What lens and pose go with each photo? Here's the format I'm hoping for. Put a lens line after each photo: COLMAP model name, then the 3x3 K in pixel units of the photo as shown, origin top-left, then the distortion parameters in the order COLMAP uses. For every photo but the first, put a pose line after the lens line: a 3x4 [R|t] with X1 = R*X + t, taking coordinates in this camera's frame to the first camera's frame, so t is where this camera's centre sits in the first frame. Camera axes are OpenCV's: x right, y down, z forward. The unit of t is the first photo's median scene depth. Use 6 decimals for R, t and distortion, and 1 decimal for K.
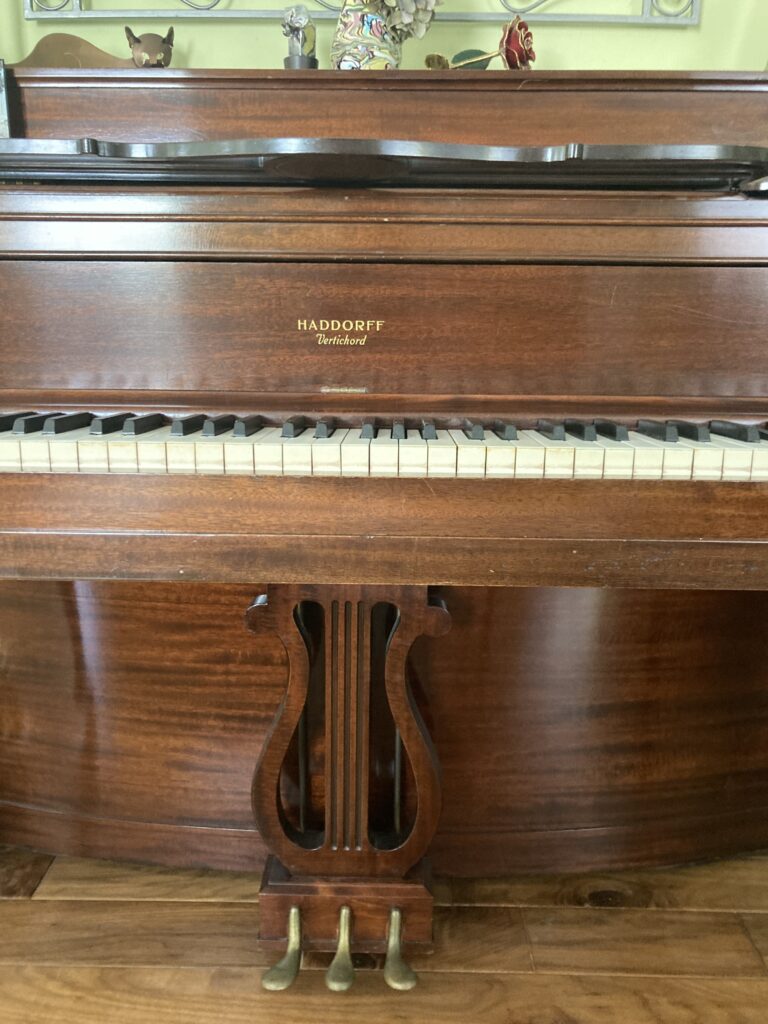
lens RADIAL K [[844.3, 0, 384.0], [0, 844.3, 512.0], [0, 0, 1]] dist [0.065986, -0.147196]
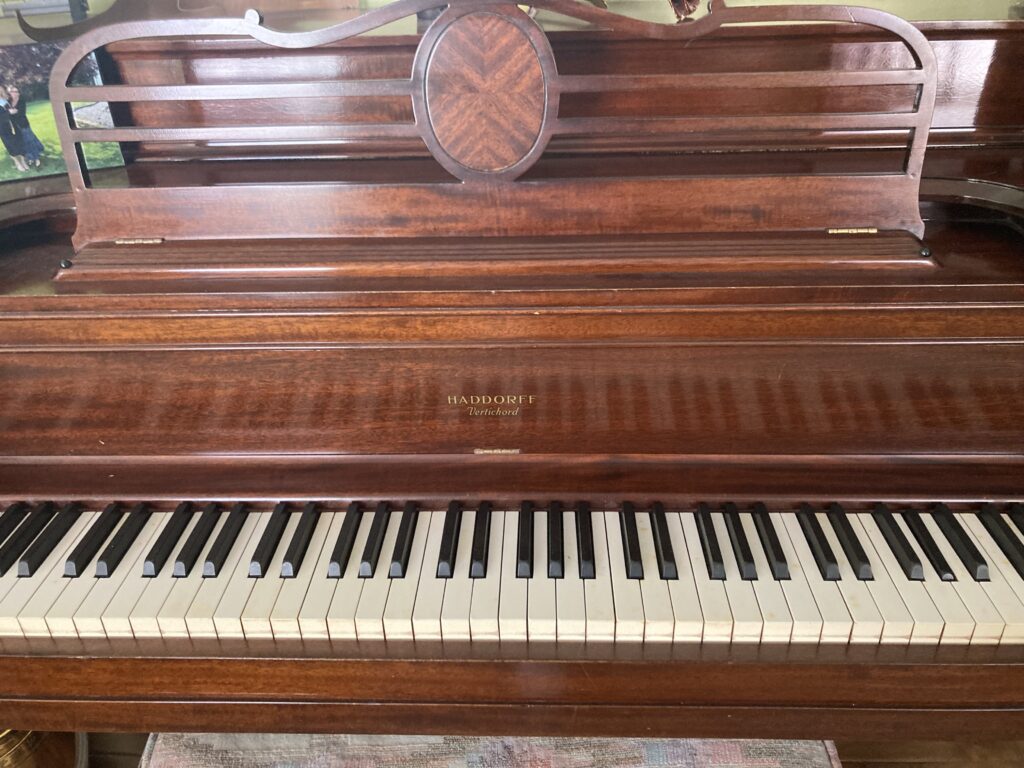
lens RADIAL K [[818.6, 0, 509.0], [0, 818.6, 383.8], [0, 0, 1]] dist [0.075096, -0.126071]
pose [[0.999003, -0.022829, -0.038372, 0.004525], [0.032838, 0.957963, 0.285005, -0.509209], [0.030253, -0.285981, 0.957758, 0.114446]]
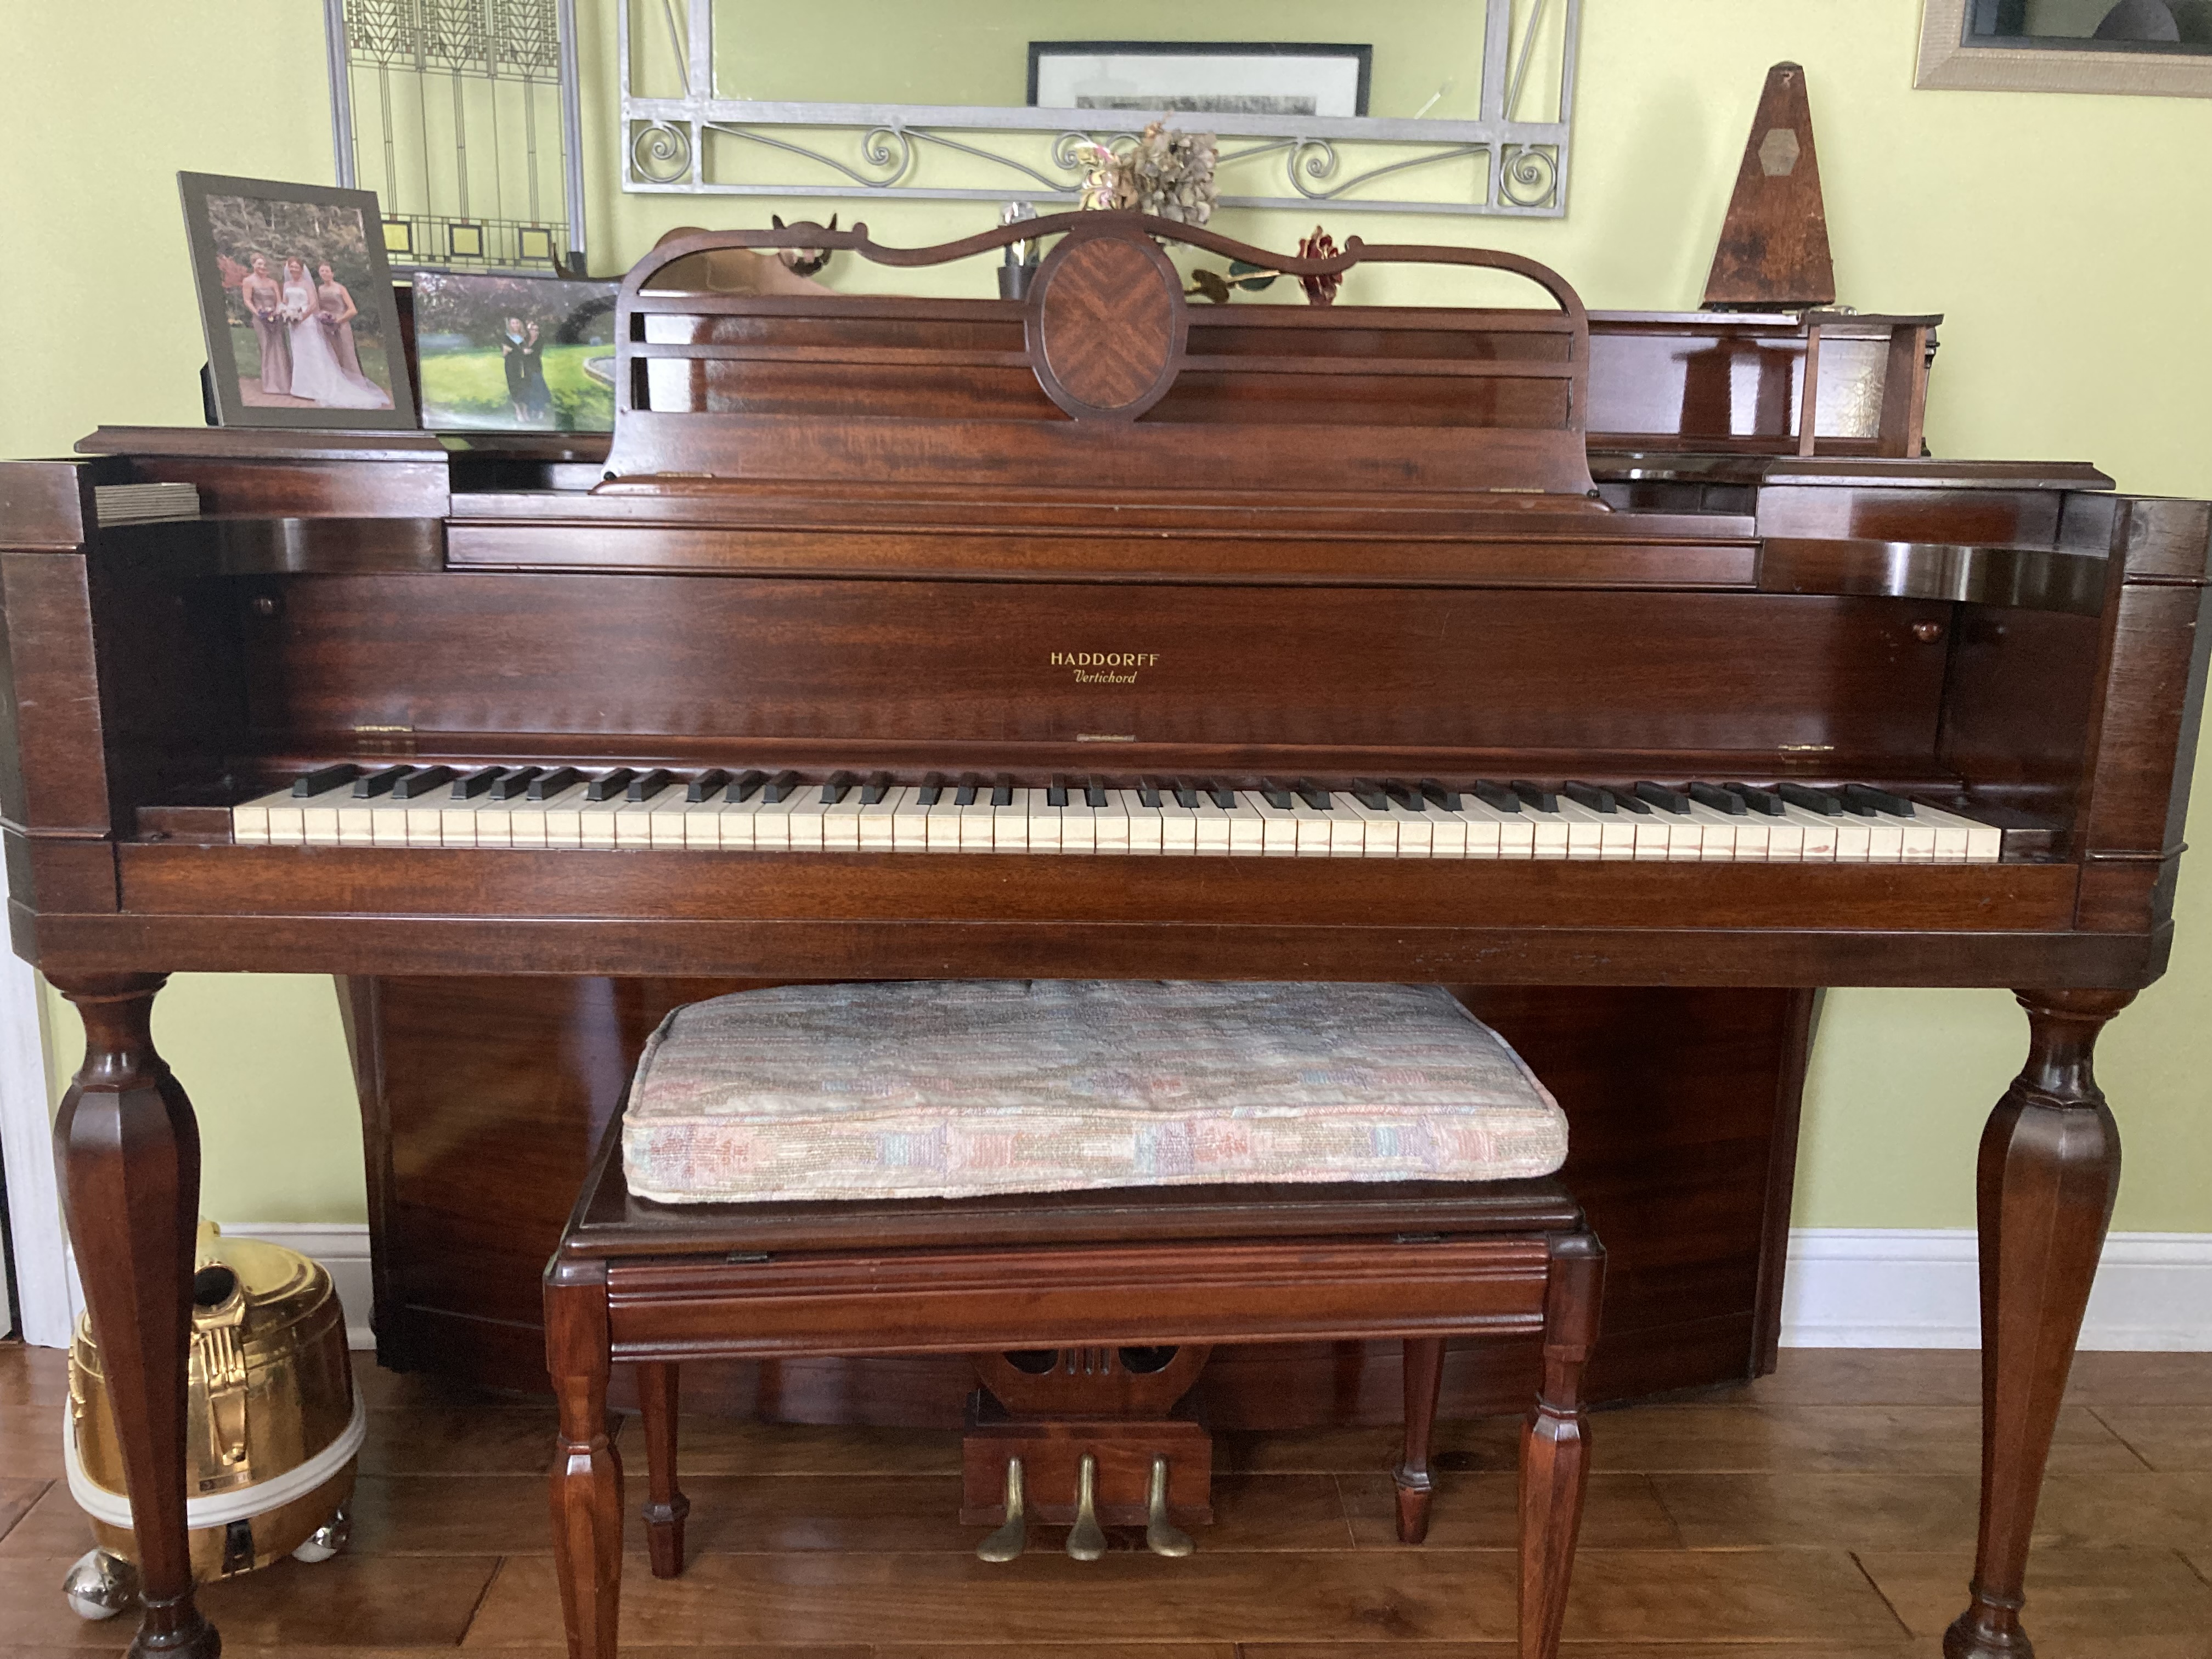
lens RADIAL K [[1776.3, 0, 1078.4], [0, 1776.3, 777.4], [0, 0, 1]] dist [0.108039, -0.426280]
pose [[0.999404, -0.000156, 0.034508, -0.135261], [0.002297, 0.998073, -0.062002, -0.006683], [-0.034432, 0.062045, 0.997479, -0.663783]]
